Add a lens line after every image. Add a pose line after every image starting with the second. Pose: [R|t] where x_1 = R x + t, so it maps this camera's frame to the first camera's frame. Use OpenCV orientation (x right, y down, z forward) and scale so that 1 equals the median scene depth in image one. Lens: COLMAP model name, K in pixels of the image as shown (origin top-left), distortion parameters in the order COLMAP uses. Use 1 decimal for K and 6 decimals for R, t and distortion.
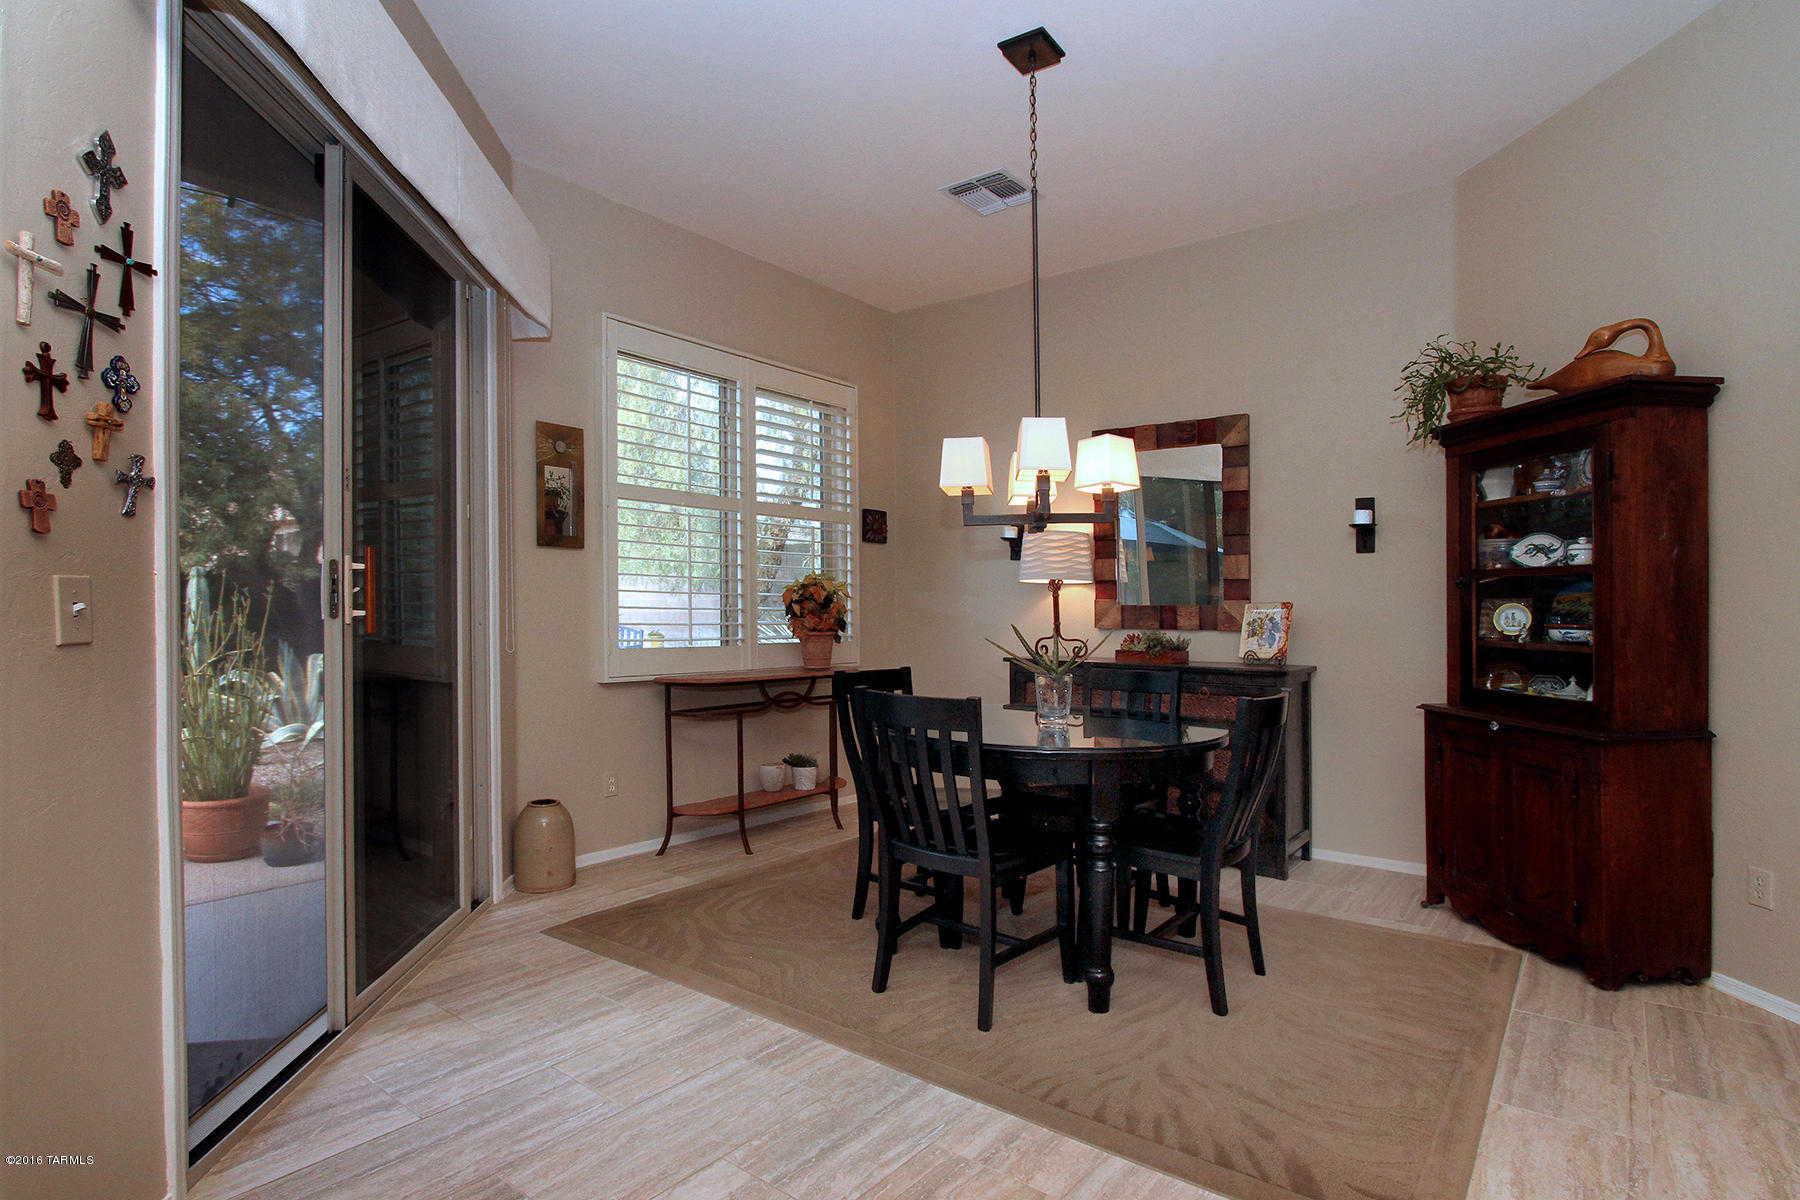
lens RADIAL K [[911.6, 0, 959.2], [0, 911.6, 610.8], [0, 0, 1]] dist [-0.027414, 0.000809]
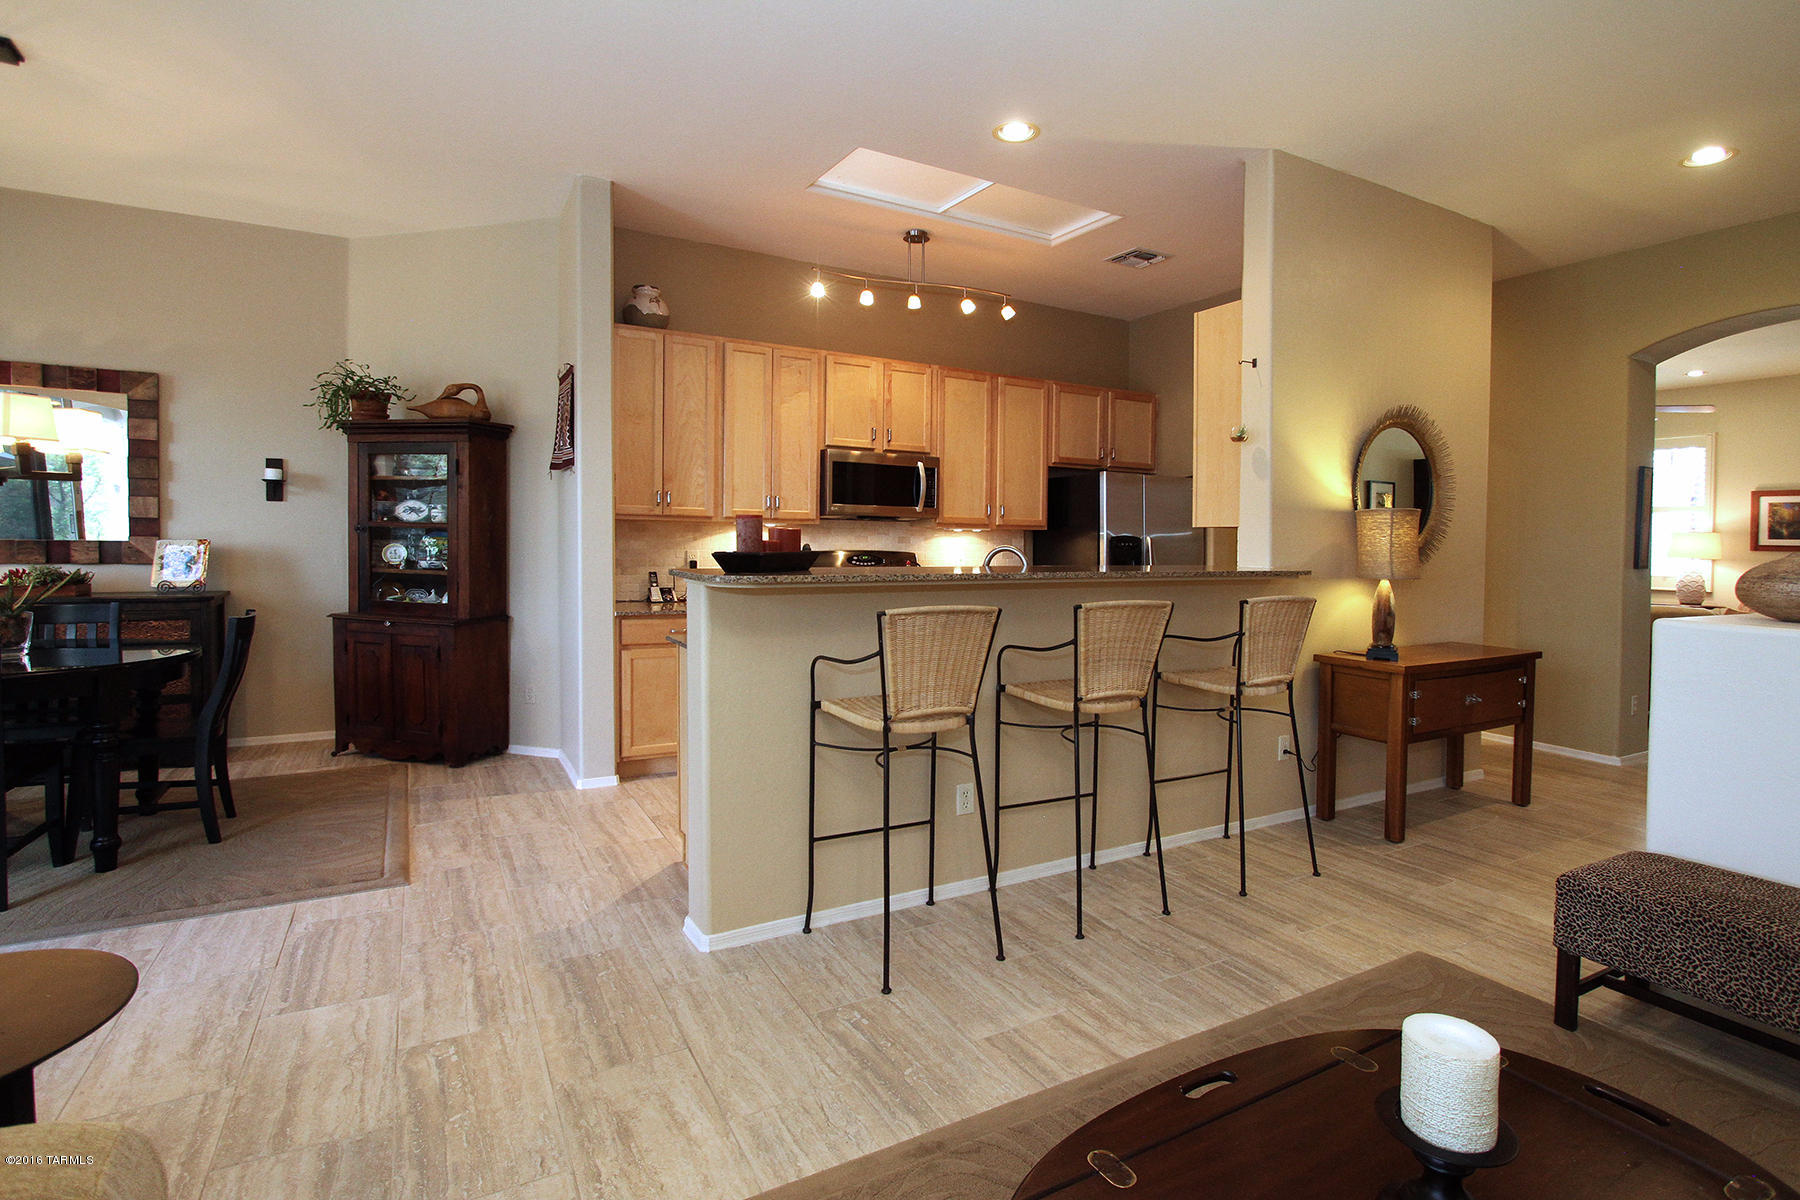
lens RADIAL K [[889.8, 0, 900.6], [0, 889.8, 555.1], [0, 0, 1]] dist [-0.003186, 0.000173]
pose [[0.426446, -0.019995, 0.904292, -0.397202], [-0.012203, 0.999537, 0.027856, -0.041763], [-0.904431, -0.022915, 0.426005, -0.434796]]
